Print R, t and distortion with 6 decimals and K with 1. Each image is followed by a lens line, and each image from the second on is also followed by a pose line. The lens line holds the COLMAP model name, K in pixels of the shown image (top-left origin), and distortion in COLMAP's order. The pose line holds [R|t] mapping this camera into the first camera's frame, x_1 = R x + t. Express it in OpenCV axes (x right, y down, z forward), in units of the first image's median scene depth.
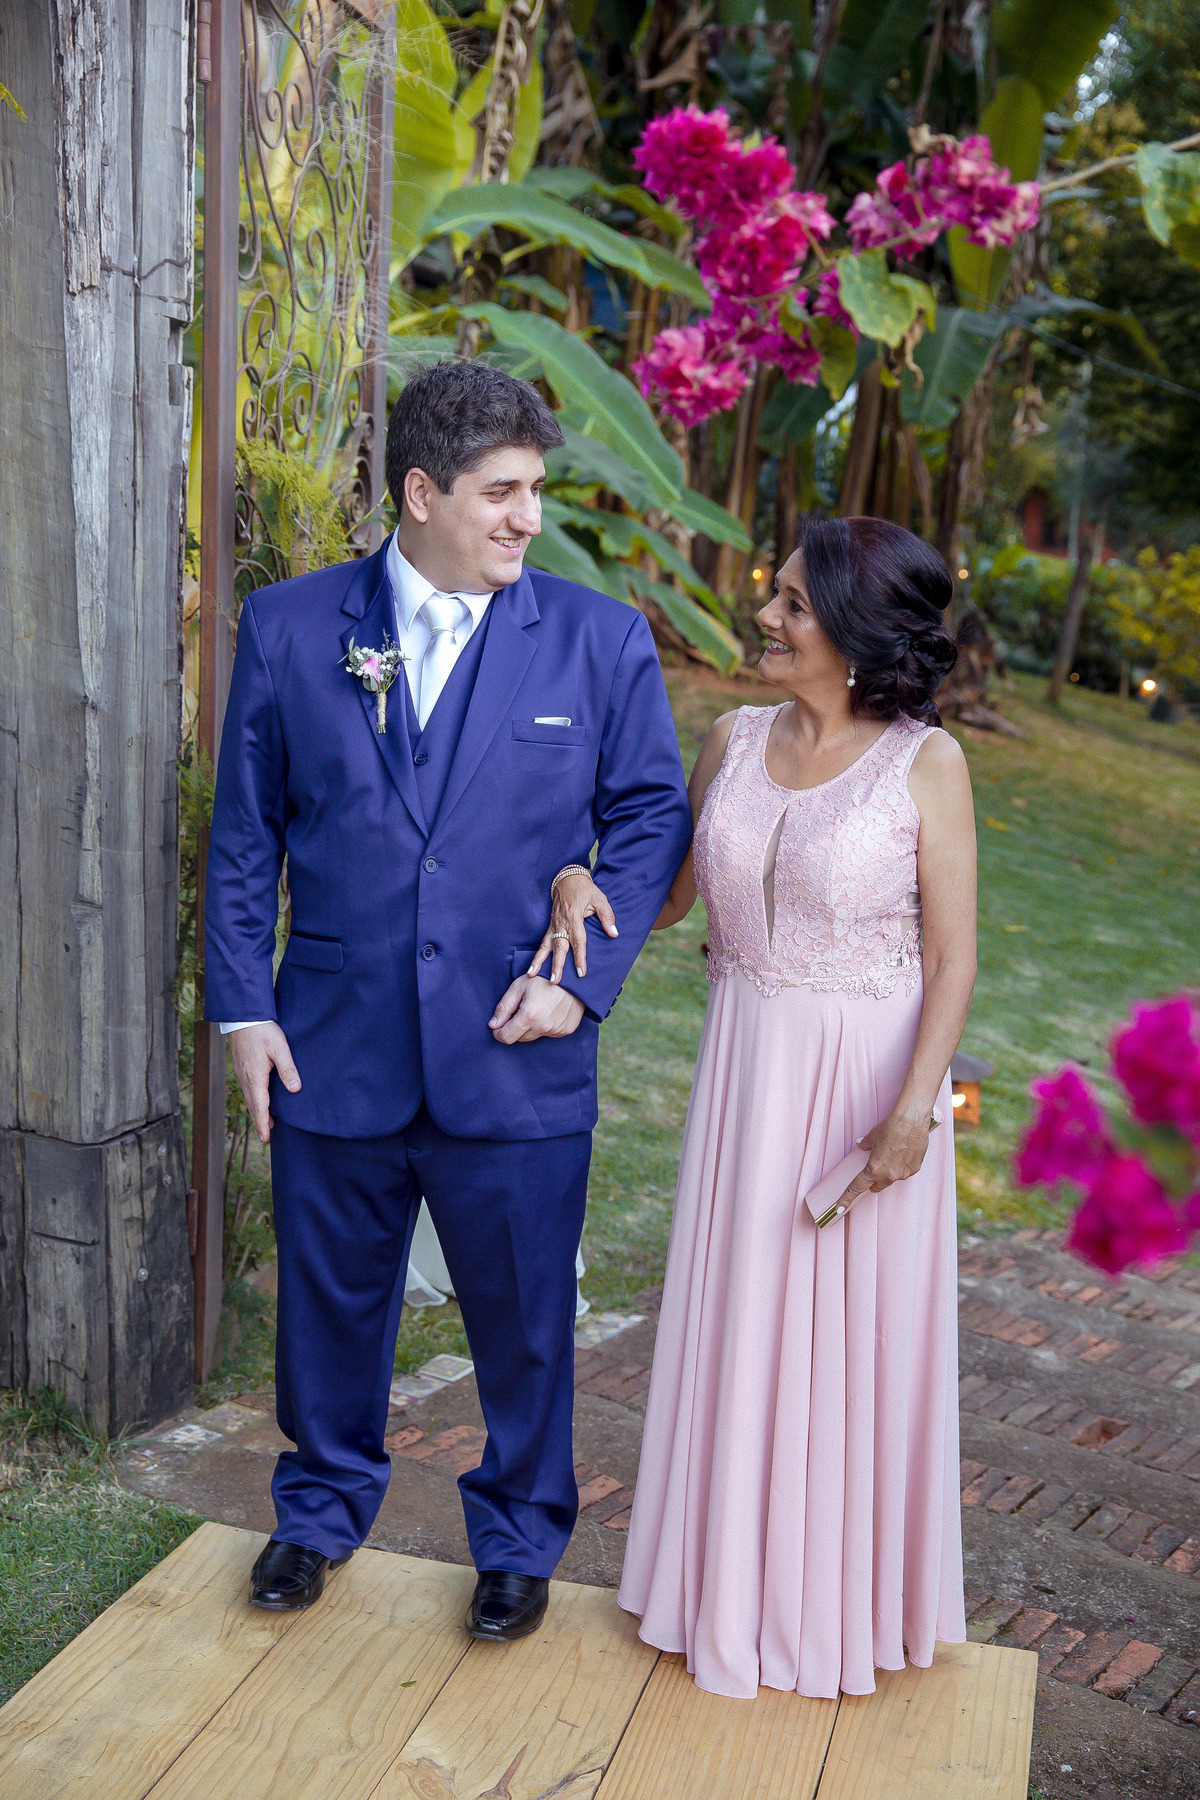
lens RADIAL K [[2291.6, 0, 592.5], [0, 2291.6, 904.7], [0, 0, 1]] dist [0.092915, 0.000000]
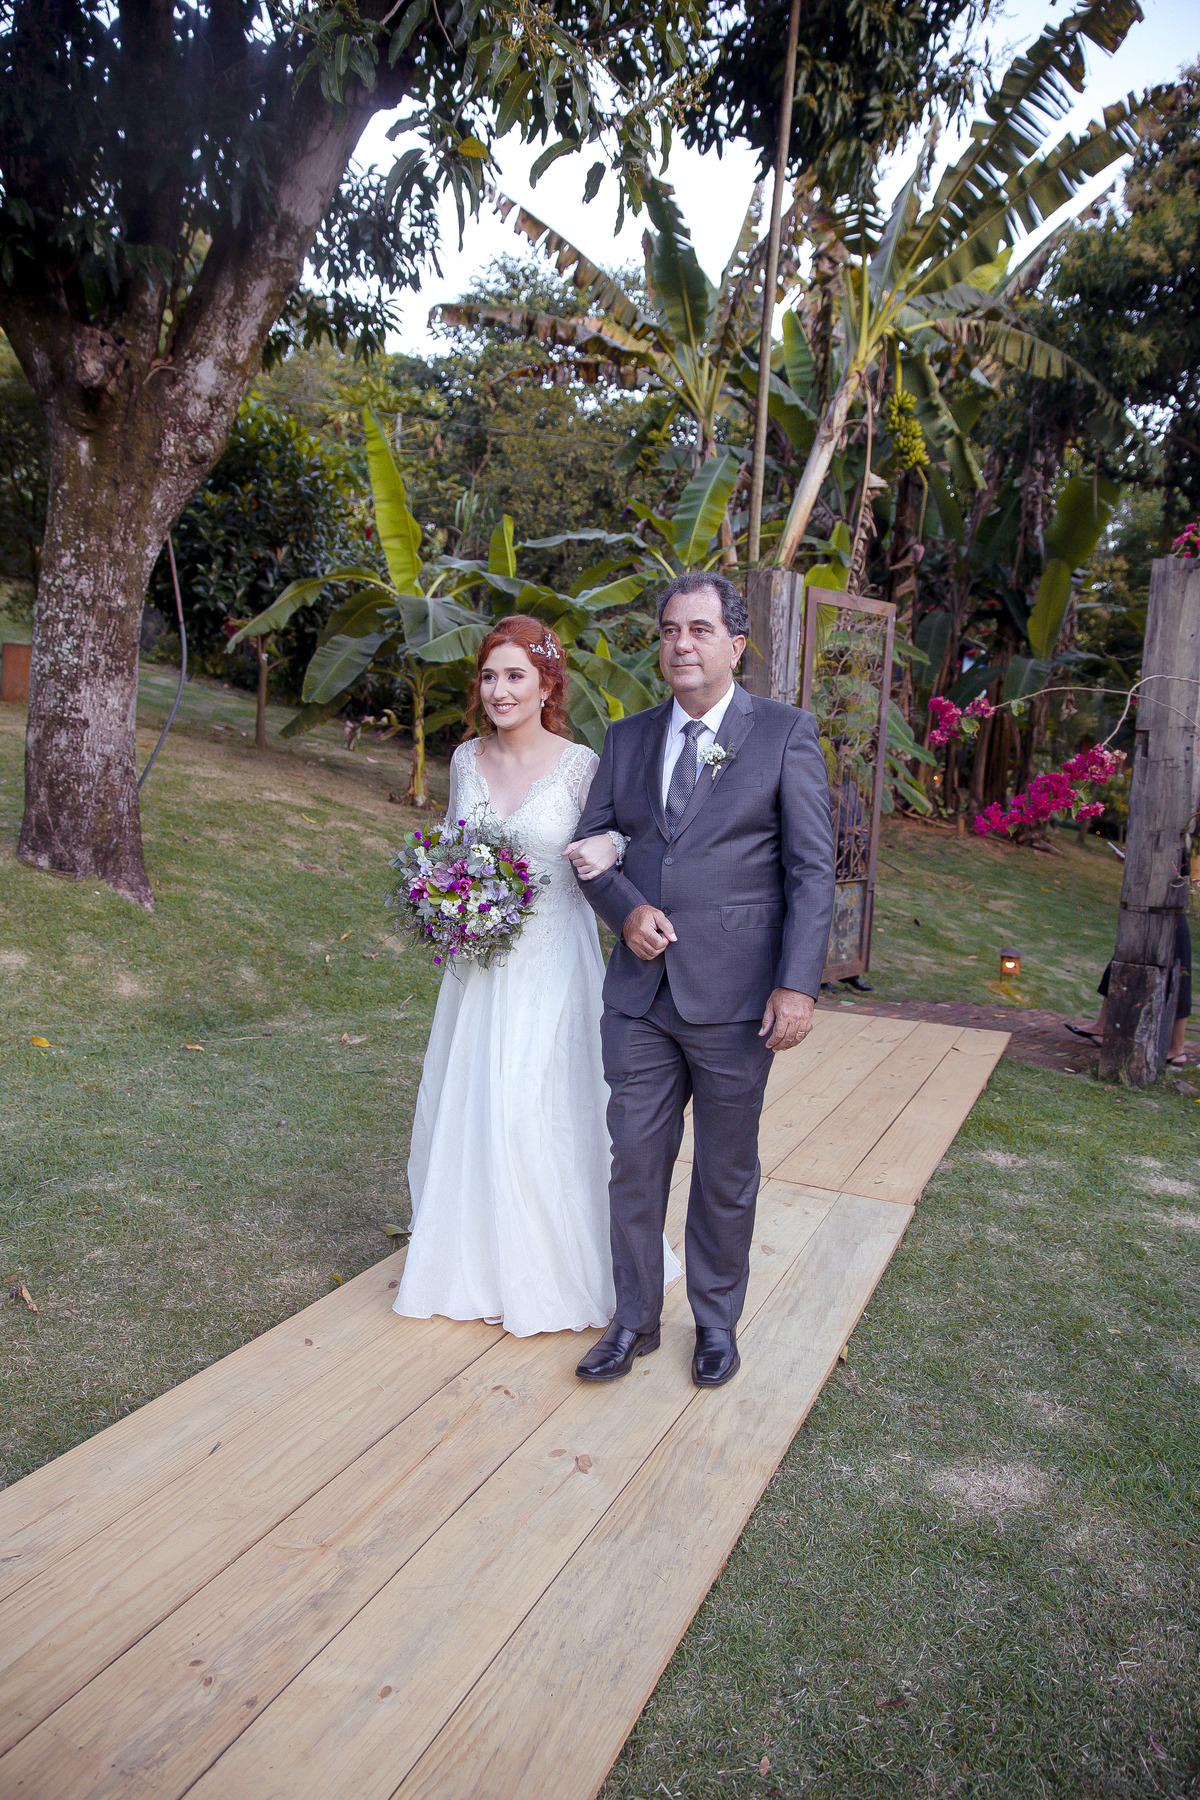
lens RADIAL K [[1244.7, 0, 599.7], [0, 1244.7, 900.2], [0, 0, 1]] dist [-0.069967, -0.001120]
pose [[0.981811, 0.024782, -0.188239, -0.014551], [-0.033337, 0.998544, -0.042418, 0.026254], [0.186914, 0.047922, 0.981207, -0.163249]]
